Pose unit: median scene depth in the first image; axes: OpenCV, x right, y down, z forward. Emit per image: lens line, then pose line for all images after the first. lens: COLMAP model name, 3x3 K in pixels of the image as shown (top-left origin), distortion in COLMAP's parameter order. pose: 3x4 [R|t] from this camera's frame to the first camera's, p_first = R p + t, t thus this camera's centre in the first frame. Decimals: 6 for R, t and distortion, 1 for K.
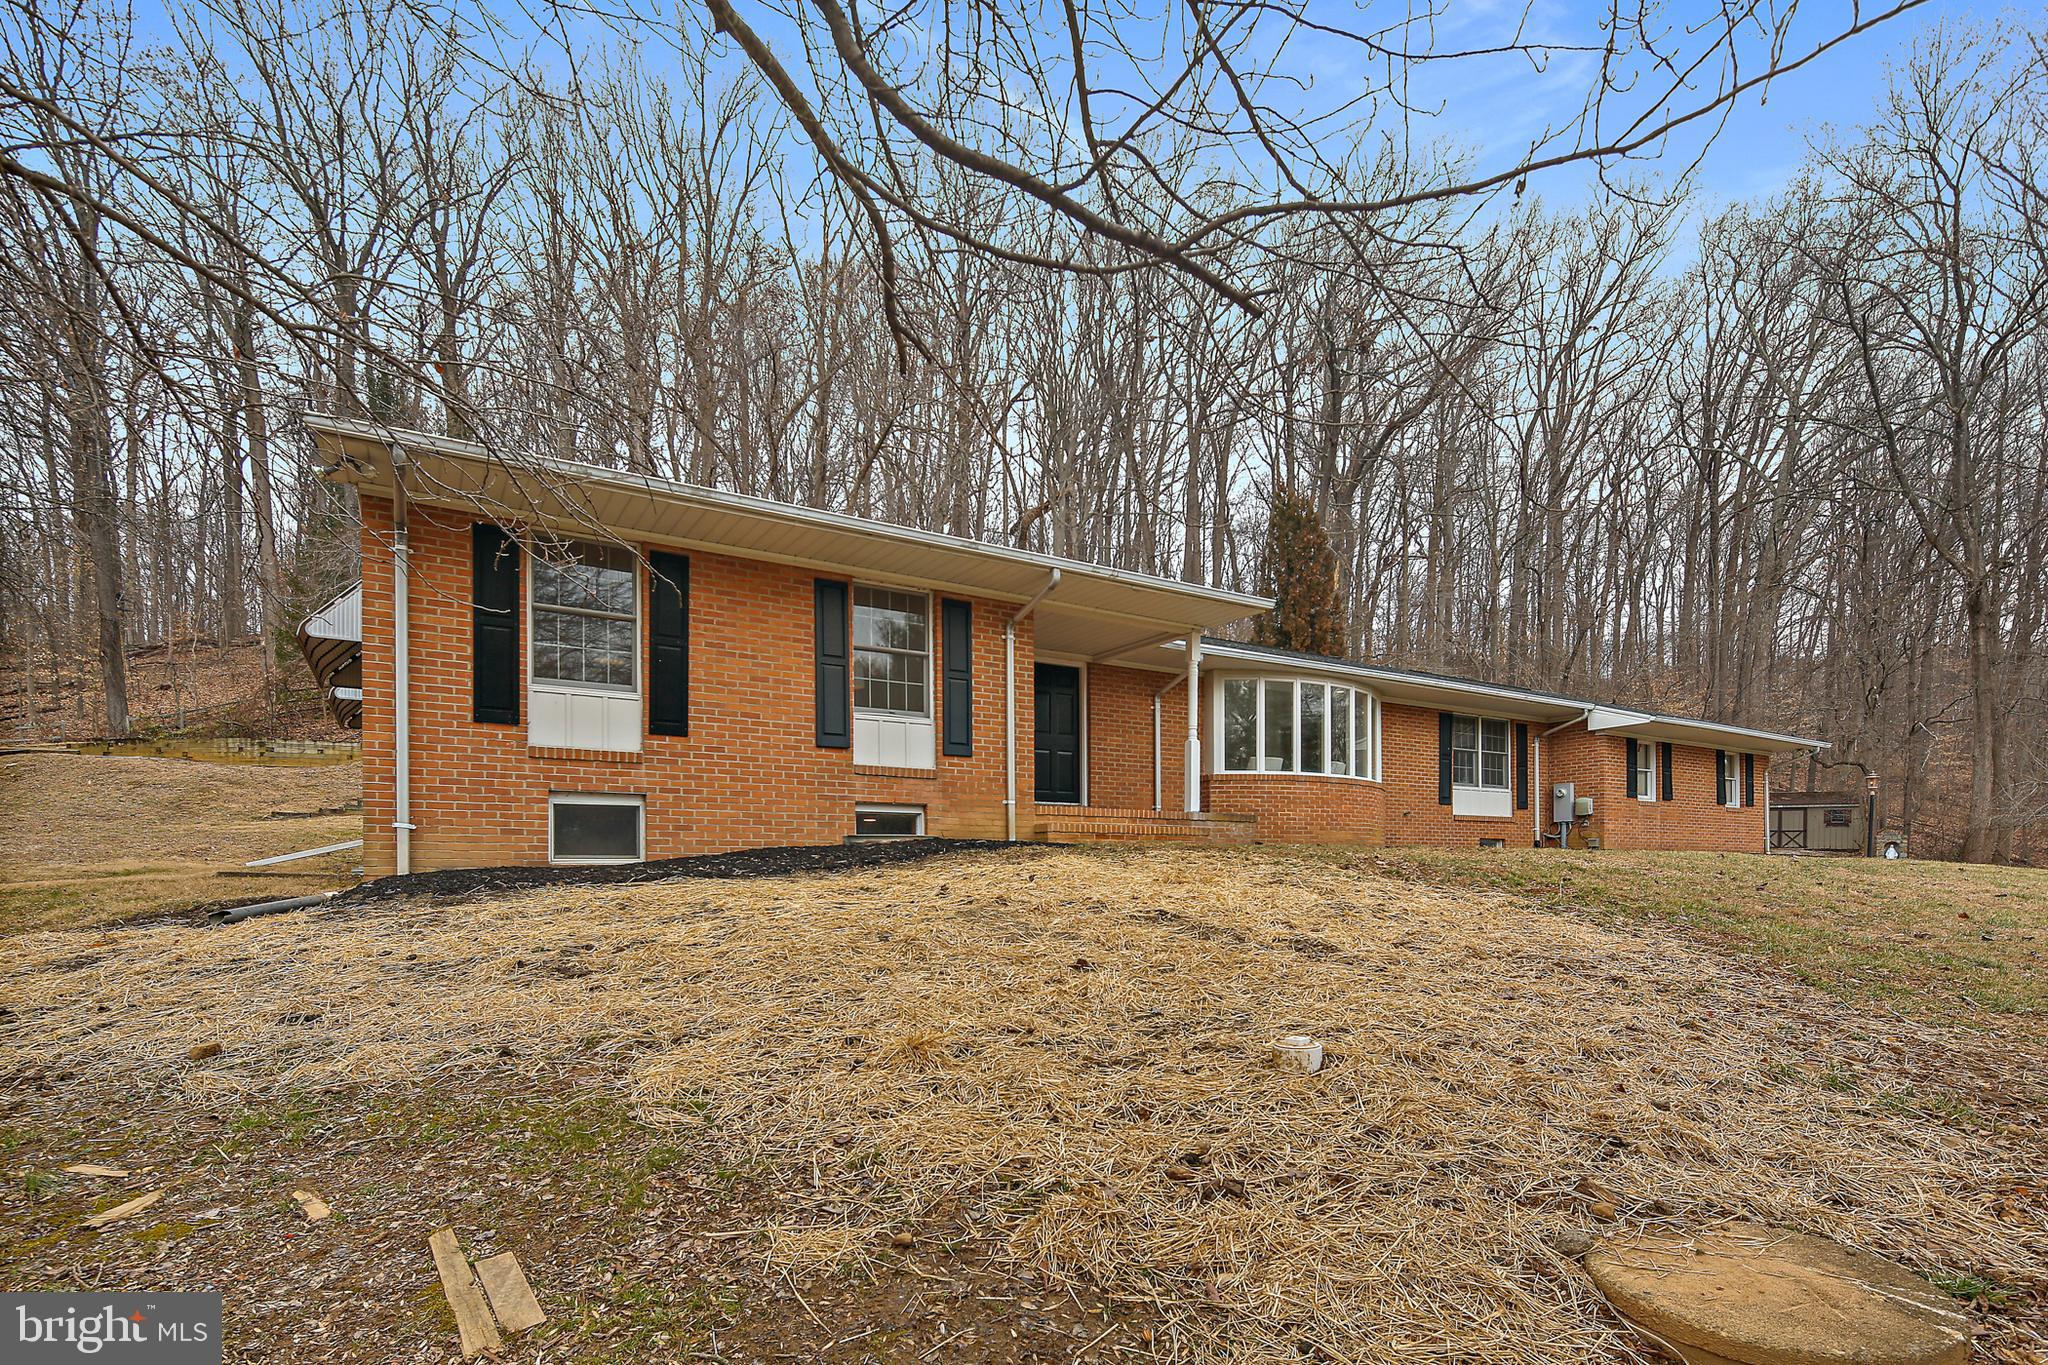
lens RADIAL K [[1007.4, 0, 1028.8], [0, 1007.4, 653.9], [0, 0, 1]] dist [-0.001255, -0.001067]
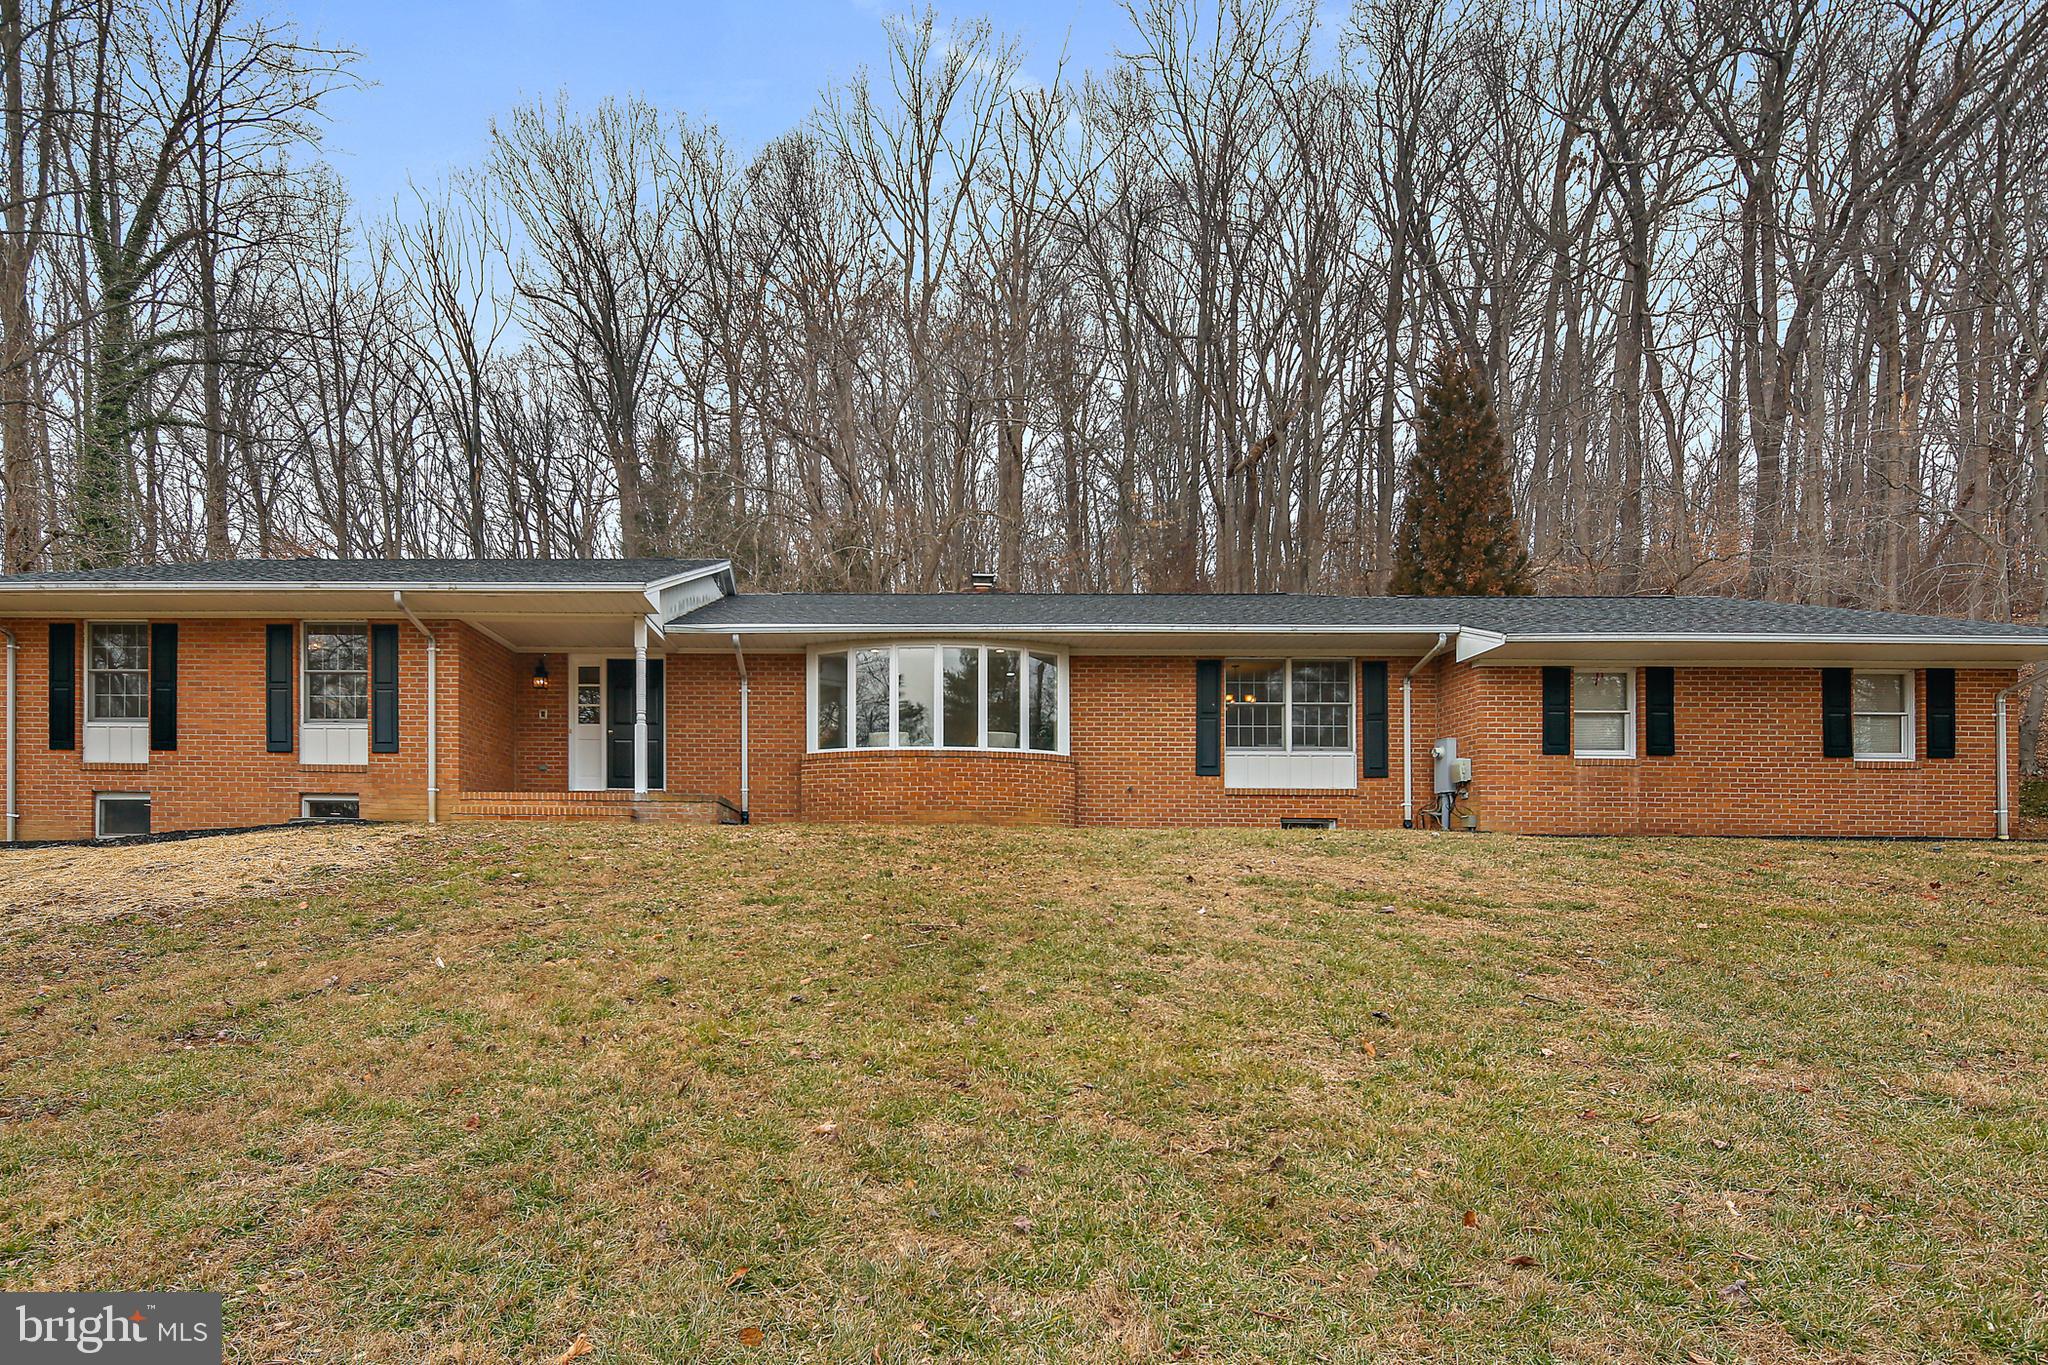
lens RADIAL K [[1007.4, 0, 1028.8], [0, 1007.4, 653.9], [0, 0, 1]] dist [-0.001255, -0.001067]
pose [[0.814878, -0.105234, -0.569999, 1.078676], [0.109160, 0.993647, -0.027391, 0.086262], [0.569260, -0.039901, 0.821189, 0.386459]]
